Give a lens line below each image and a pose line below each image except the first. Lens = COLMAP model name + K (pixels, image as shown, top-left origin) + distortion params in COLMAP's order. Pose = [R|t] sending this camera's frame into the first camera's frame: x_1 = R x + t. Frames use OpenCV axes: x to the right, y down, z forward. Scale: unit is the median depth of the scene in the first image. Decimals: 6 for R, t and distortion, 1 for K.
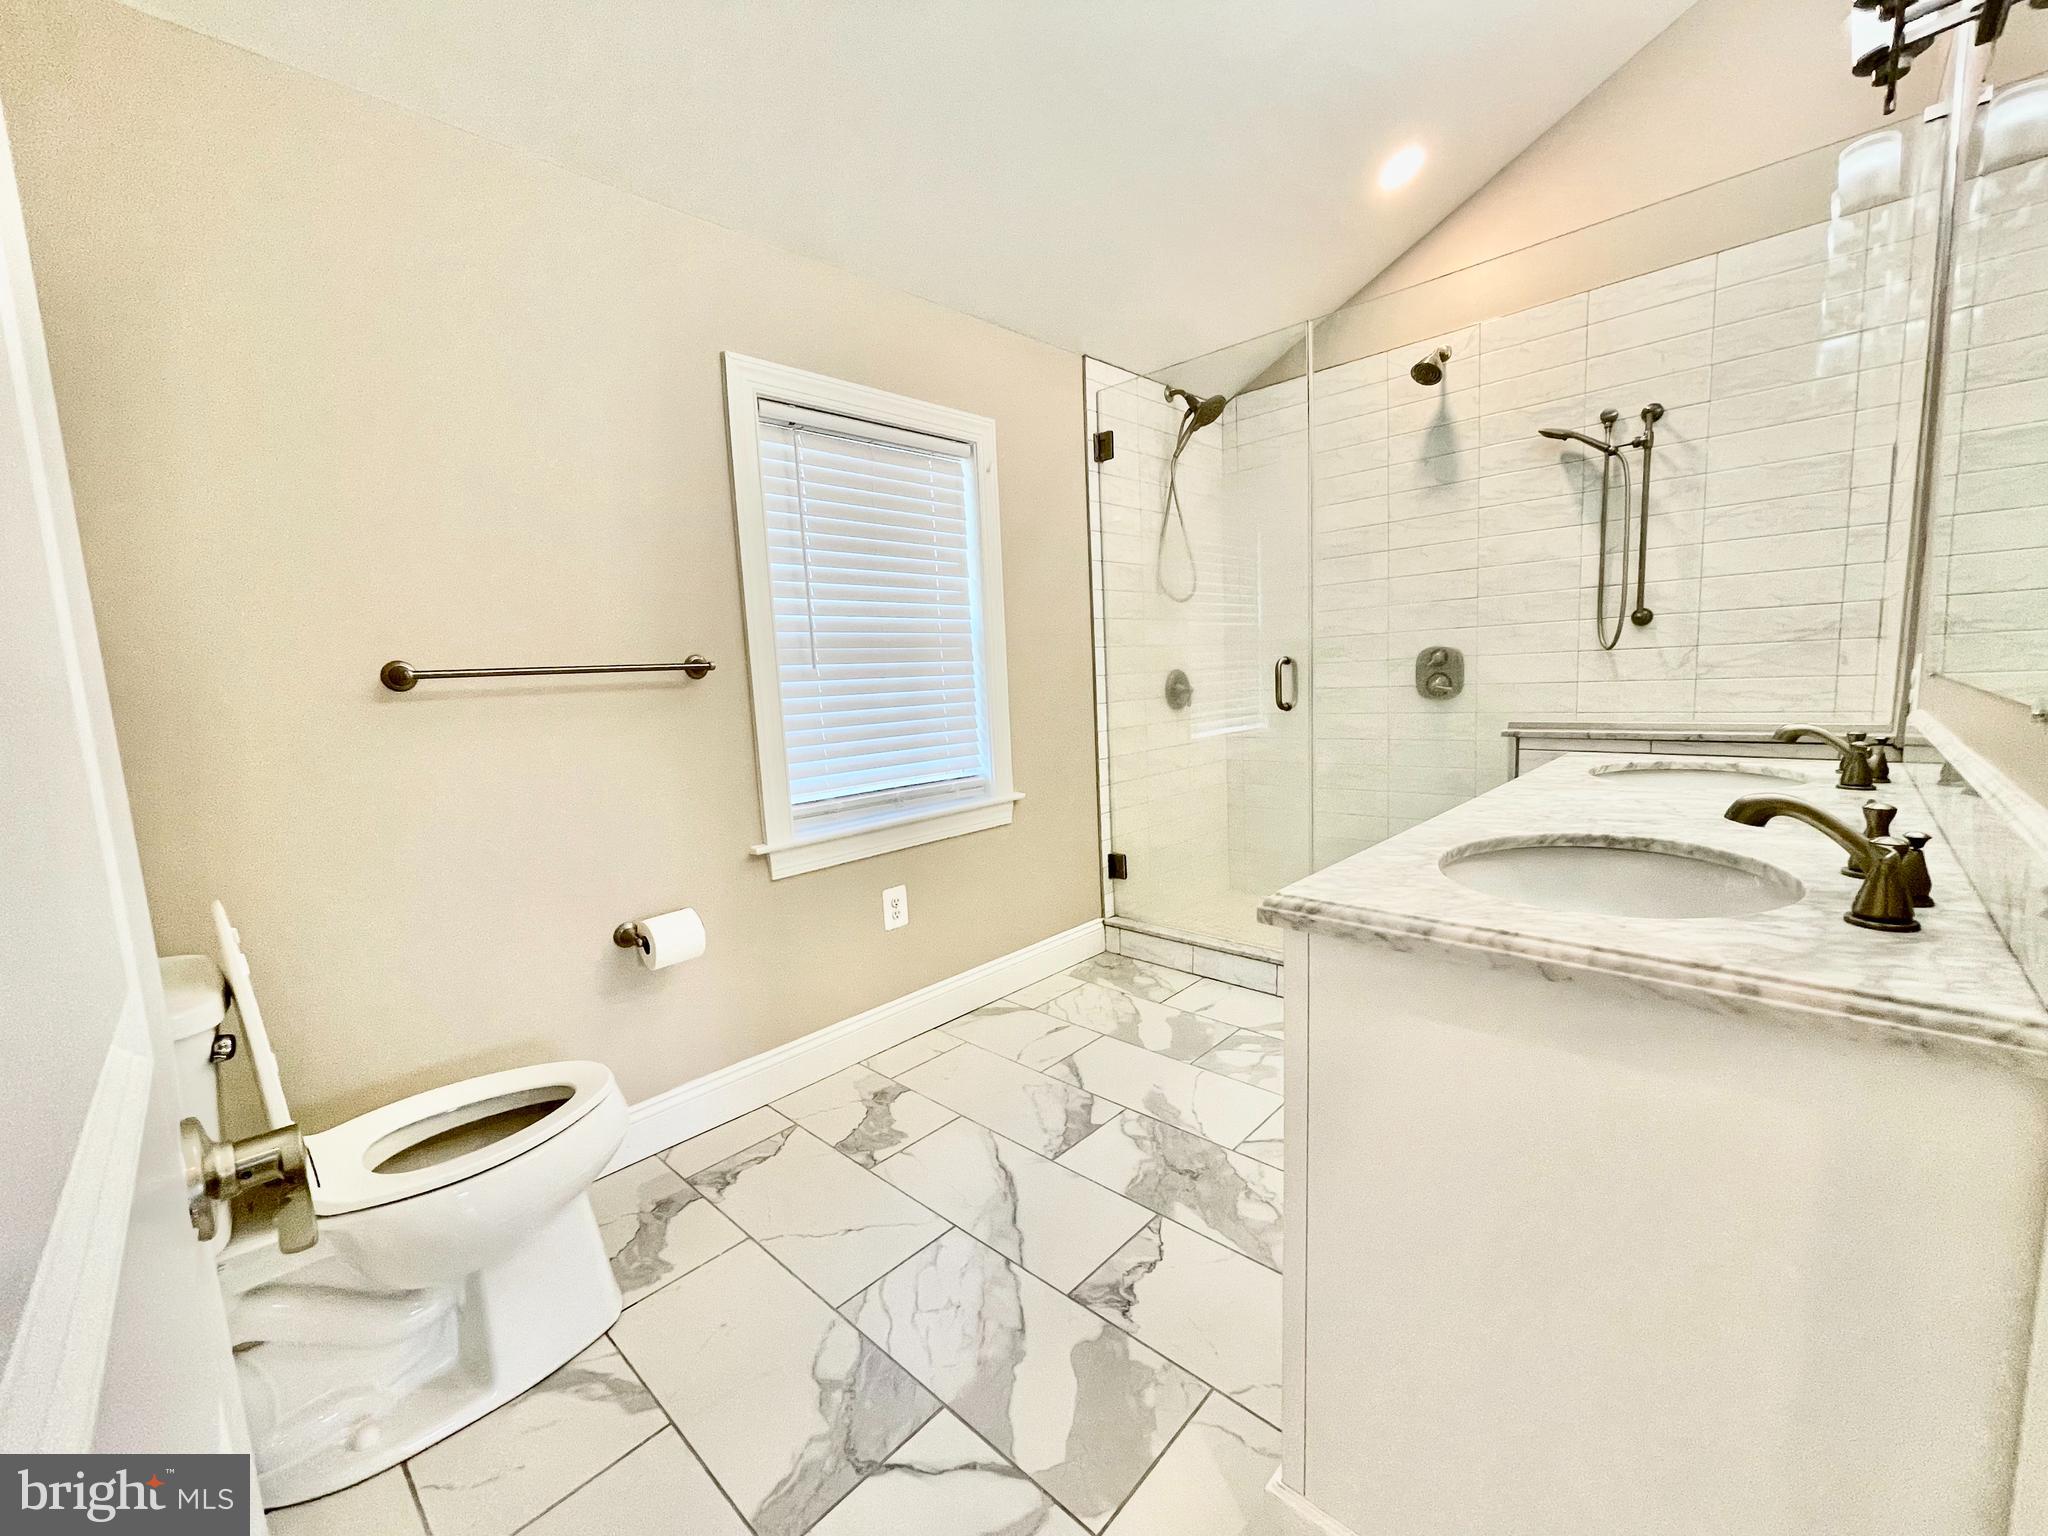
lens RADIAL K [[831.4, 0, 1019.3], [0, 831.4, 780.1], [0, 0, 1]] dist [-0.003161, 0.001217]
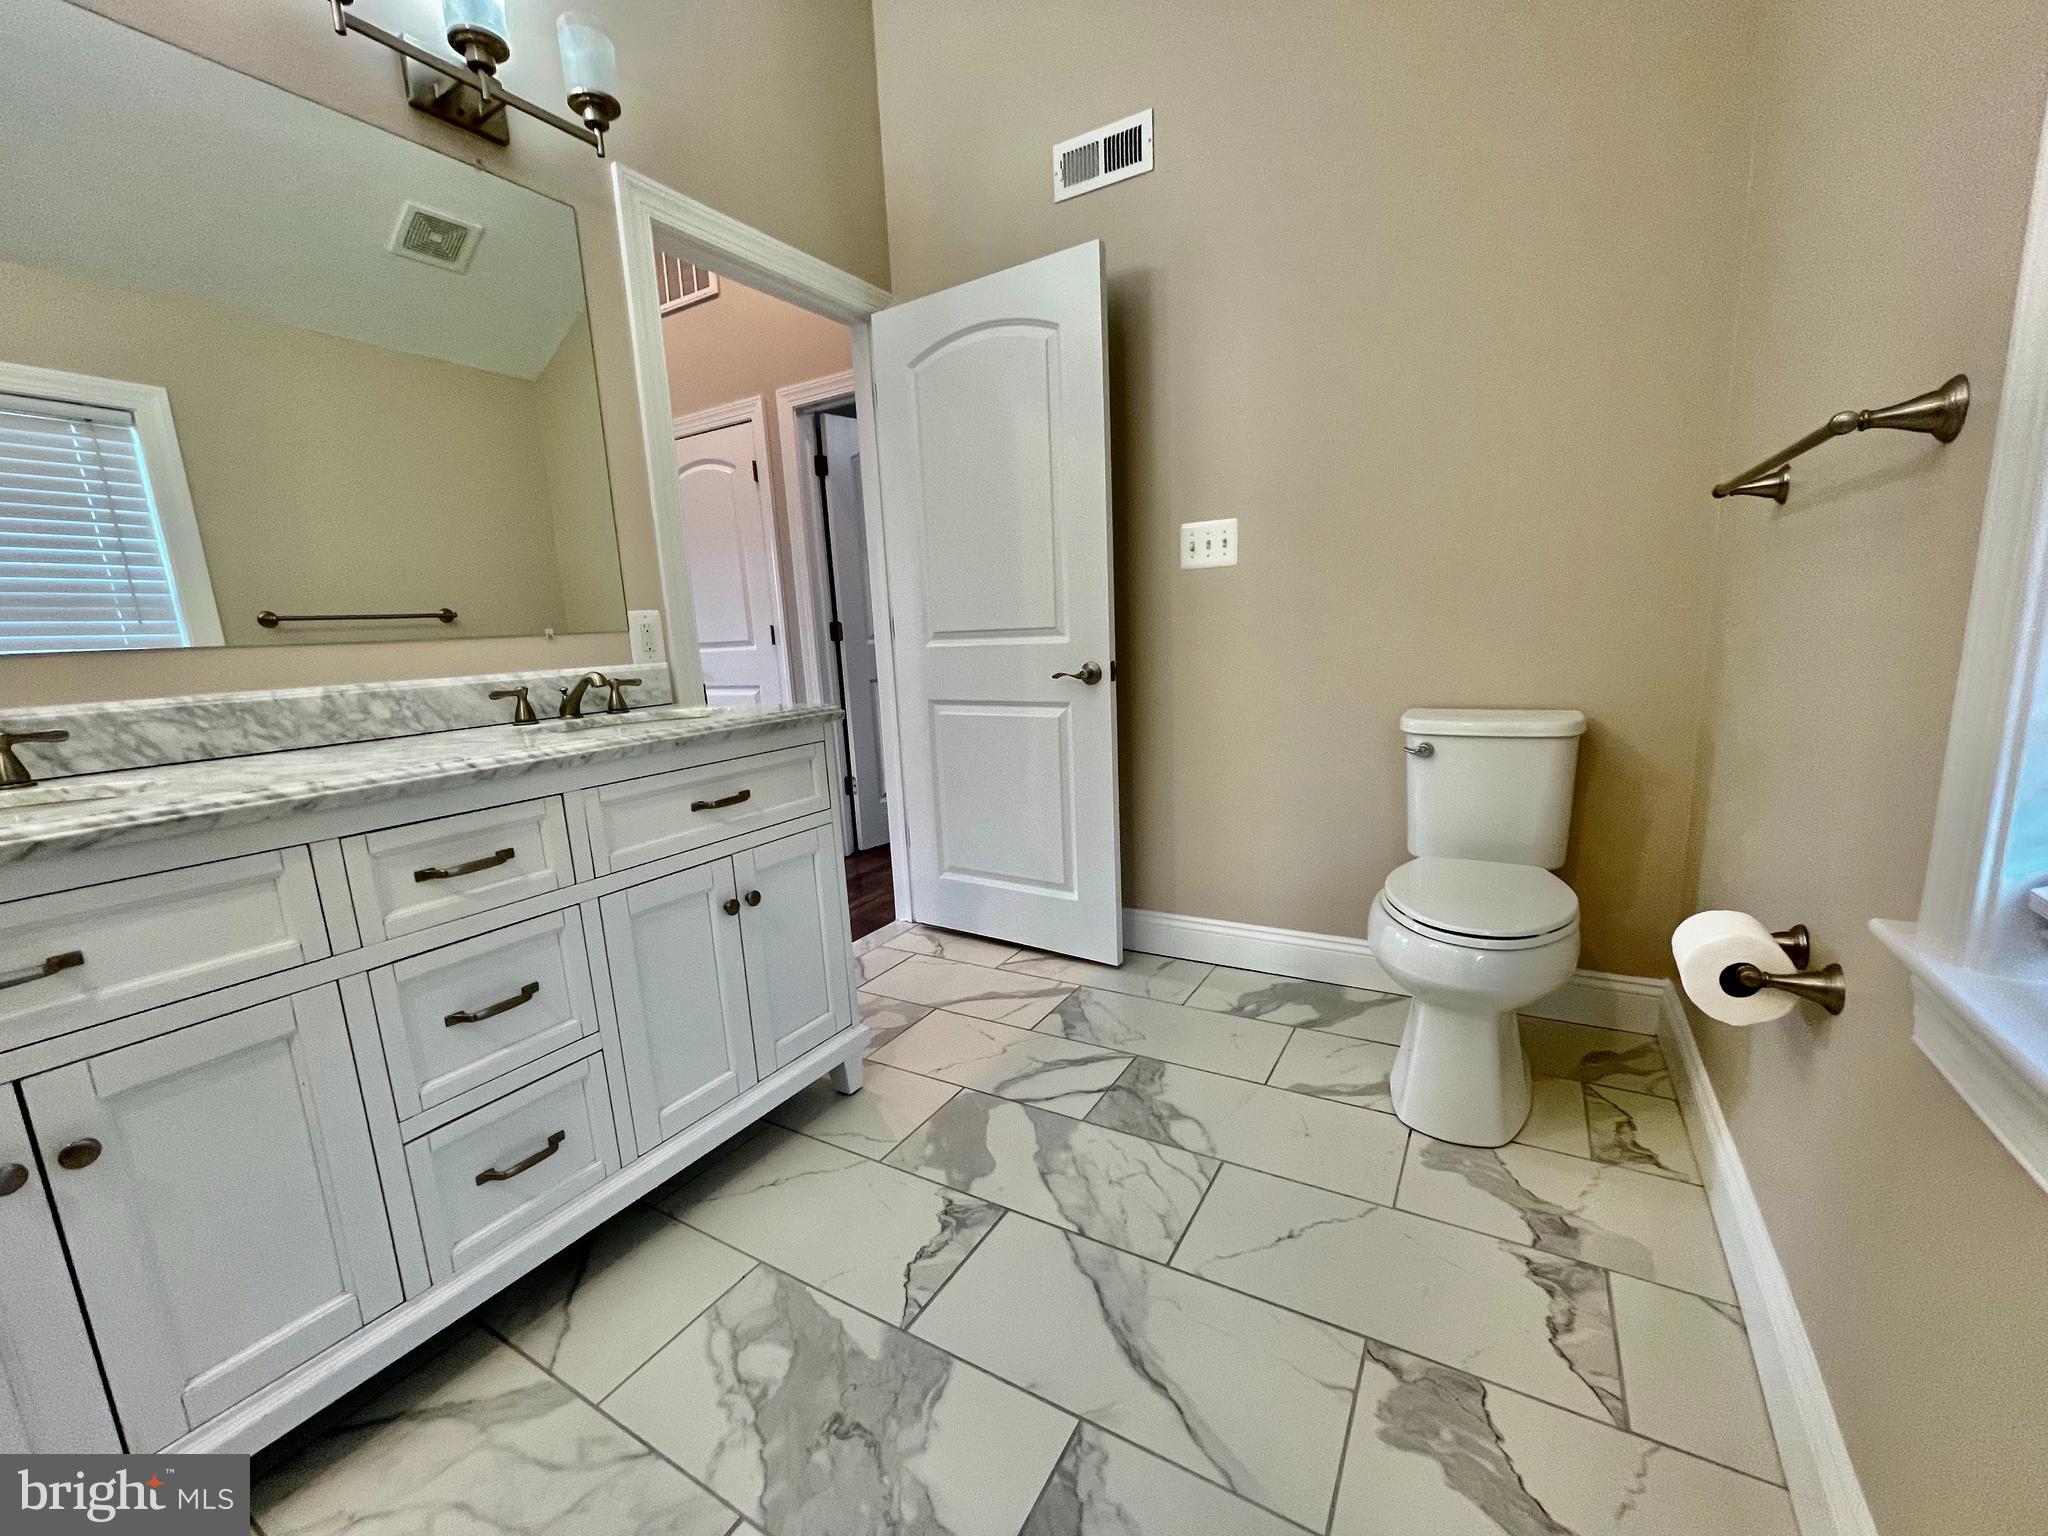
lens RADIAL K [[831.4, 0, 1017.3], [0, 831.4, 772.8], [0, 0, 1]] dist [-0.003161, 0.001217]
pose [[-0.972377, 0.132145, -0.192407, 0.117533], [0.067604, 0.948421, 0.309721, -0.120079], [0.223411, 0.288158, -0.931156, 1.235384]]
